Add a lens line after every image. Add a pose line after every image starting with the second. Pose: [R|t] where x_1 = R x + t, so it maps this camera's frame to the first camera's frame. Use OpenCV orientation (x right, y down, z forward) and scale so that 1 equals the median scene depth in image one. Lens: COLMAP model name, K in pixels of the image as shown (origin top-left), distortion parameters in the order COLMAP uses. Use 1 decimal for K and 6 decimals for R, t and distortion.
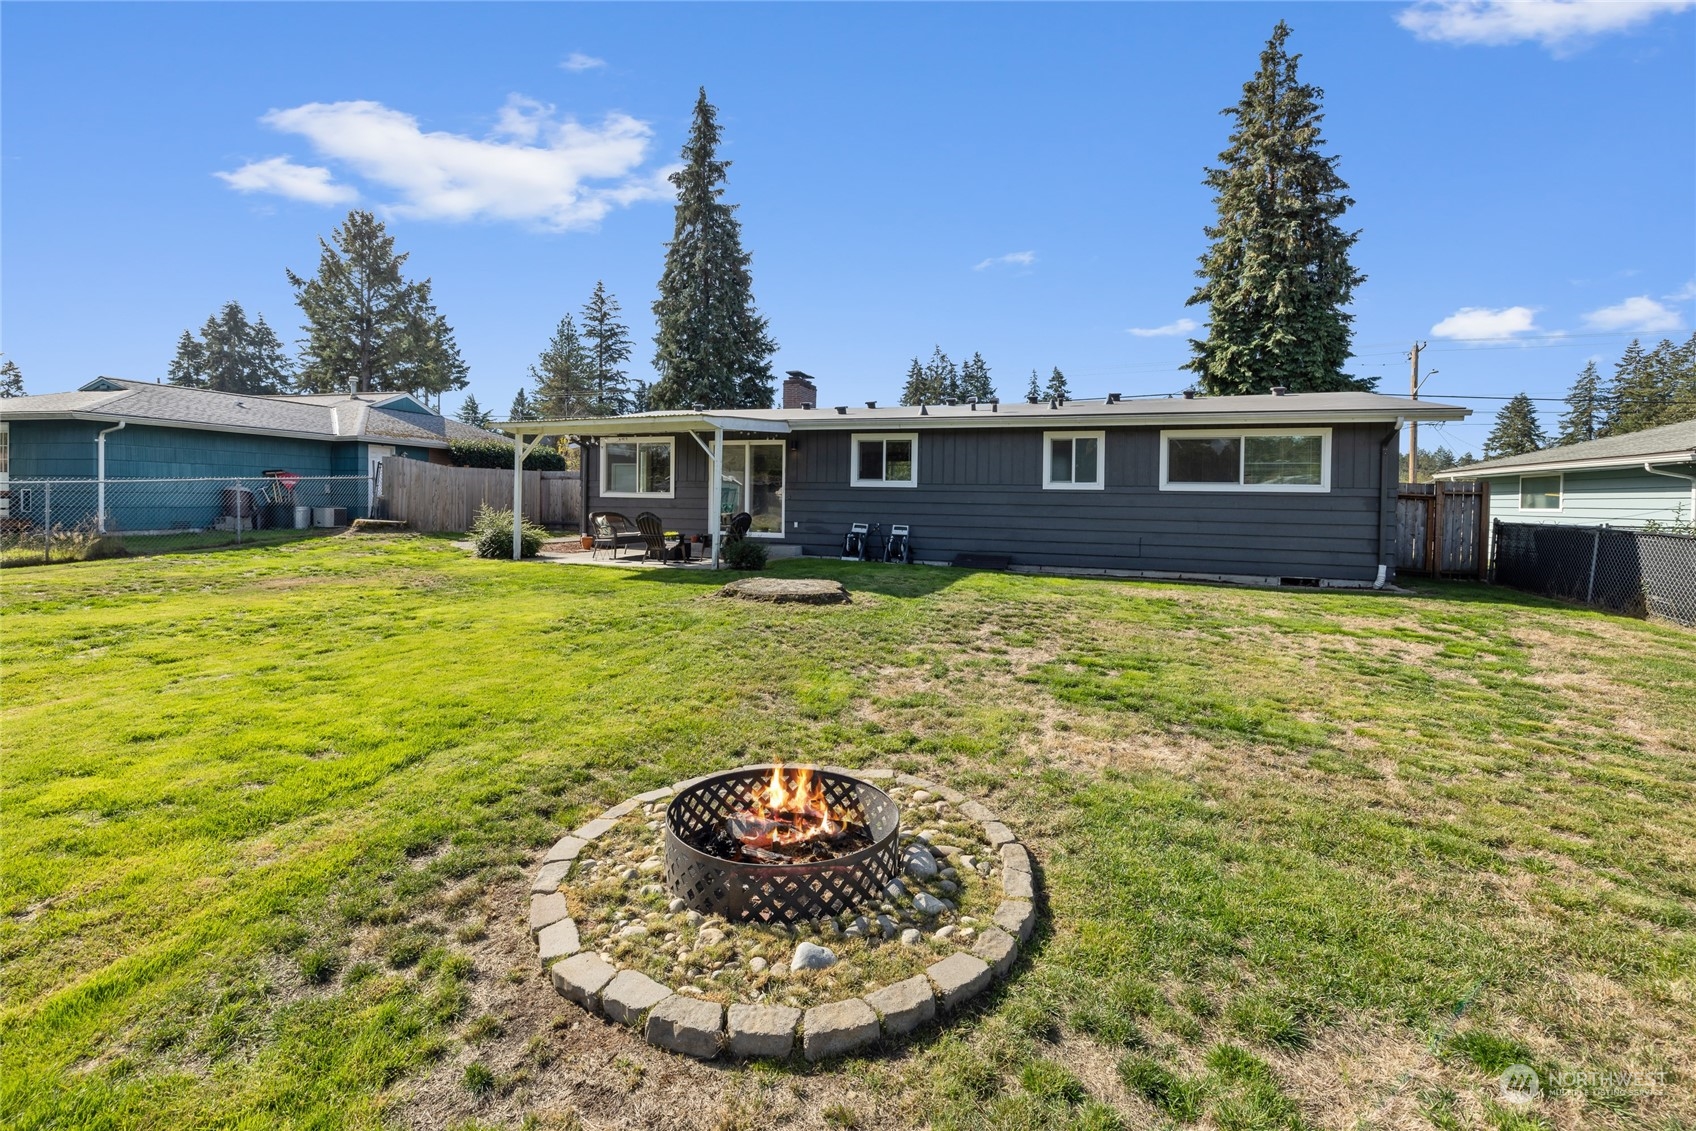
lens RADIAL K [[717.3, 0, 848.2], [0, 717.3, 564.1], [0, 0, 1]] dist [0.000799, 0.000004]
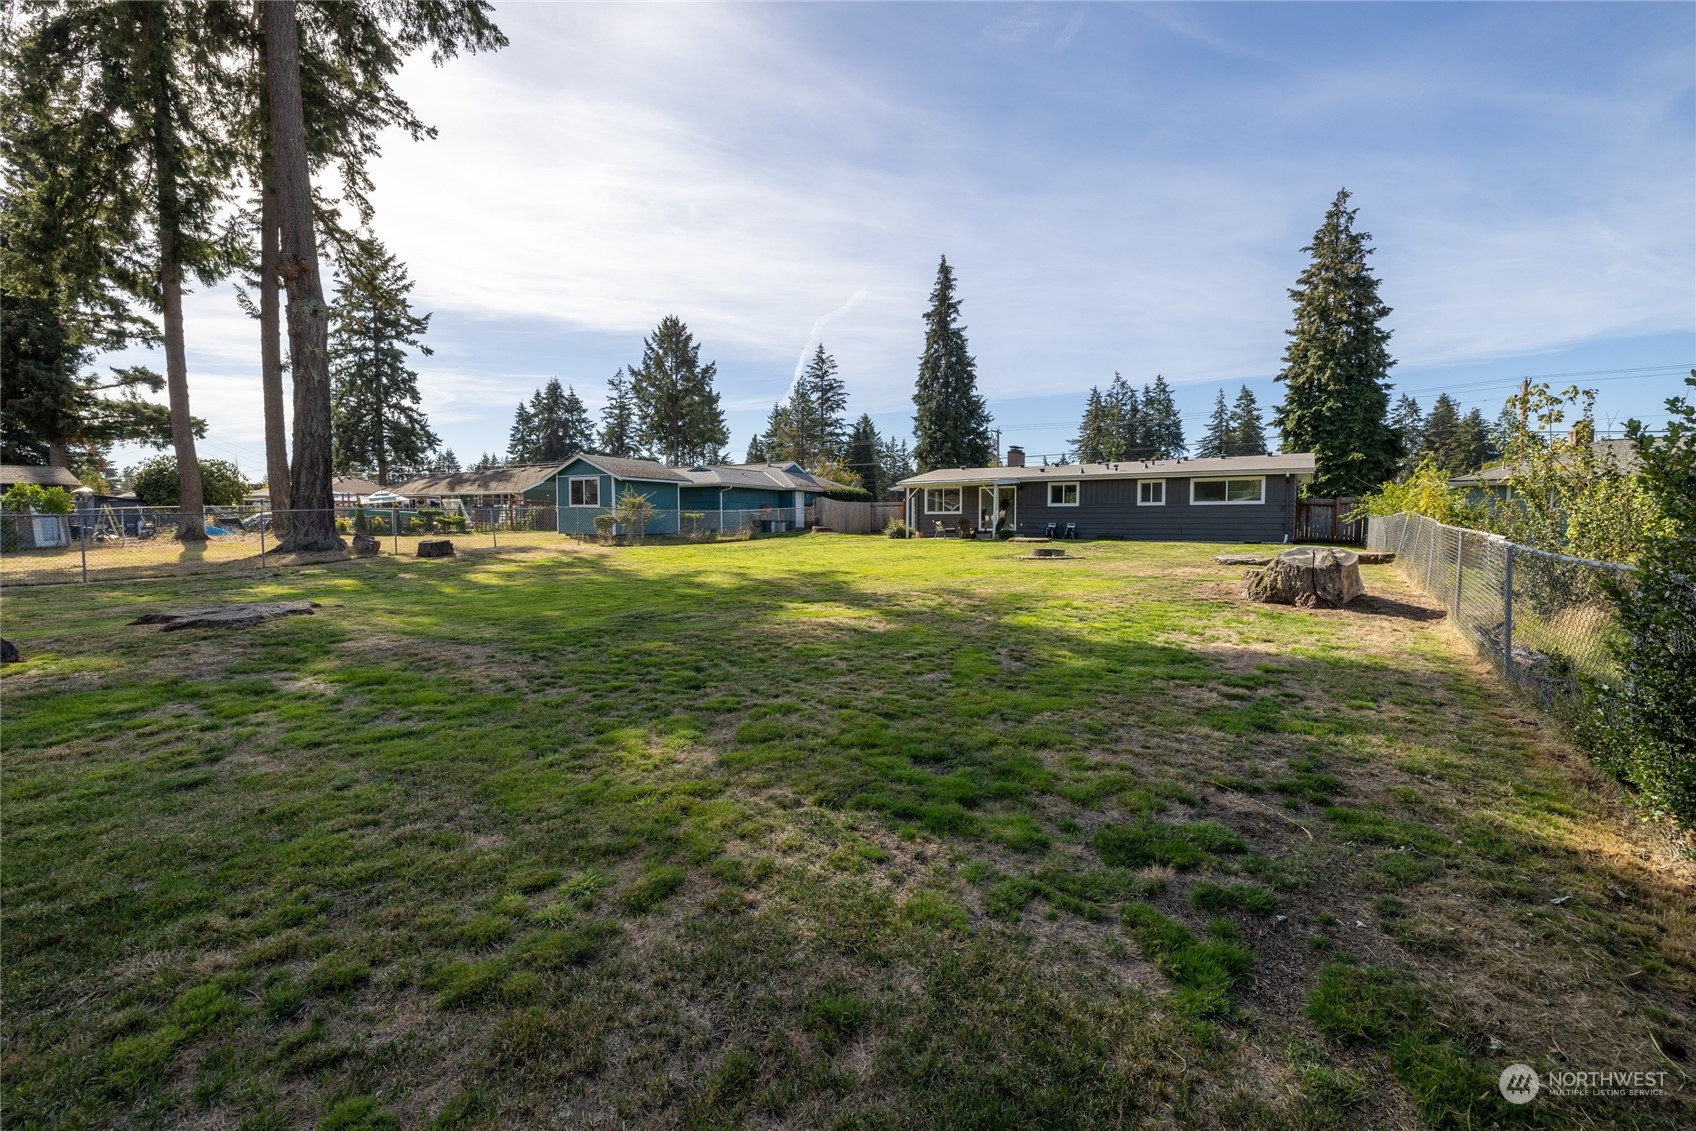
lens RADIAL K [[717.3, 0, 853.2], [0, 717.3, 589.4], [0, 0, 1]] dist [0.000799, 0.000004]
pose [[0.972427, 0.005048, -0.233153, -0.027248], [-0.005182, 0.999987, 0.000035, 0.067563], [0.233150, 0.001174, 0.972440, -0.578594]]
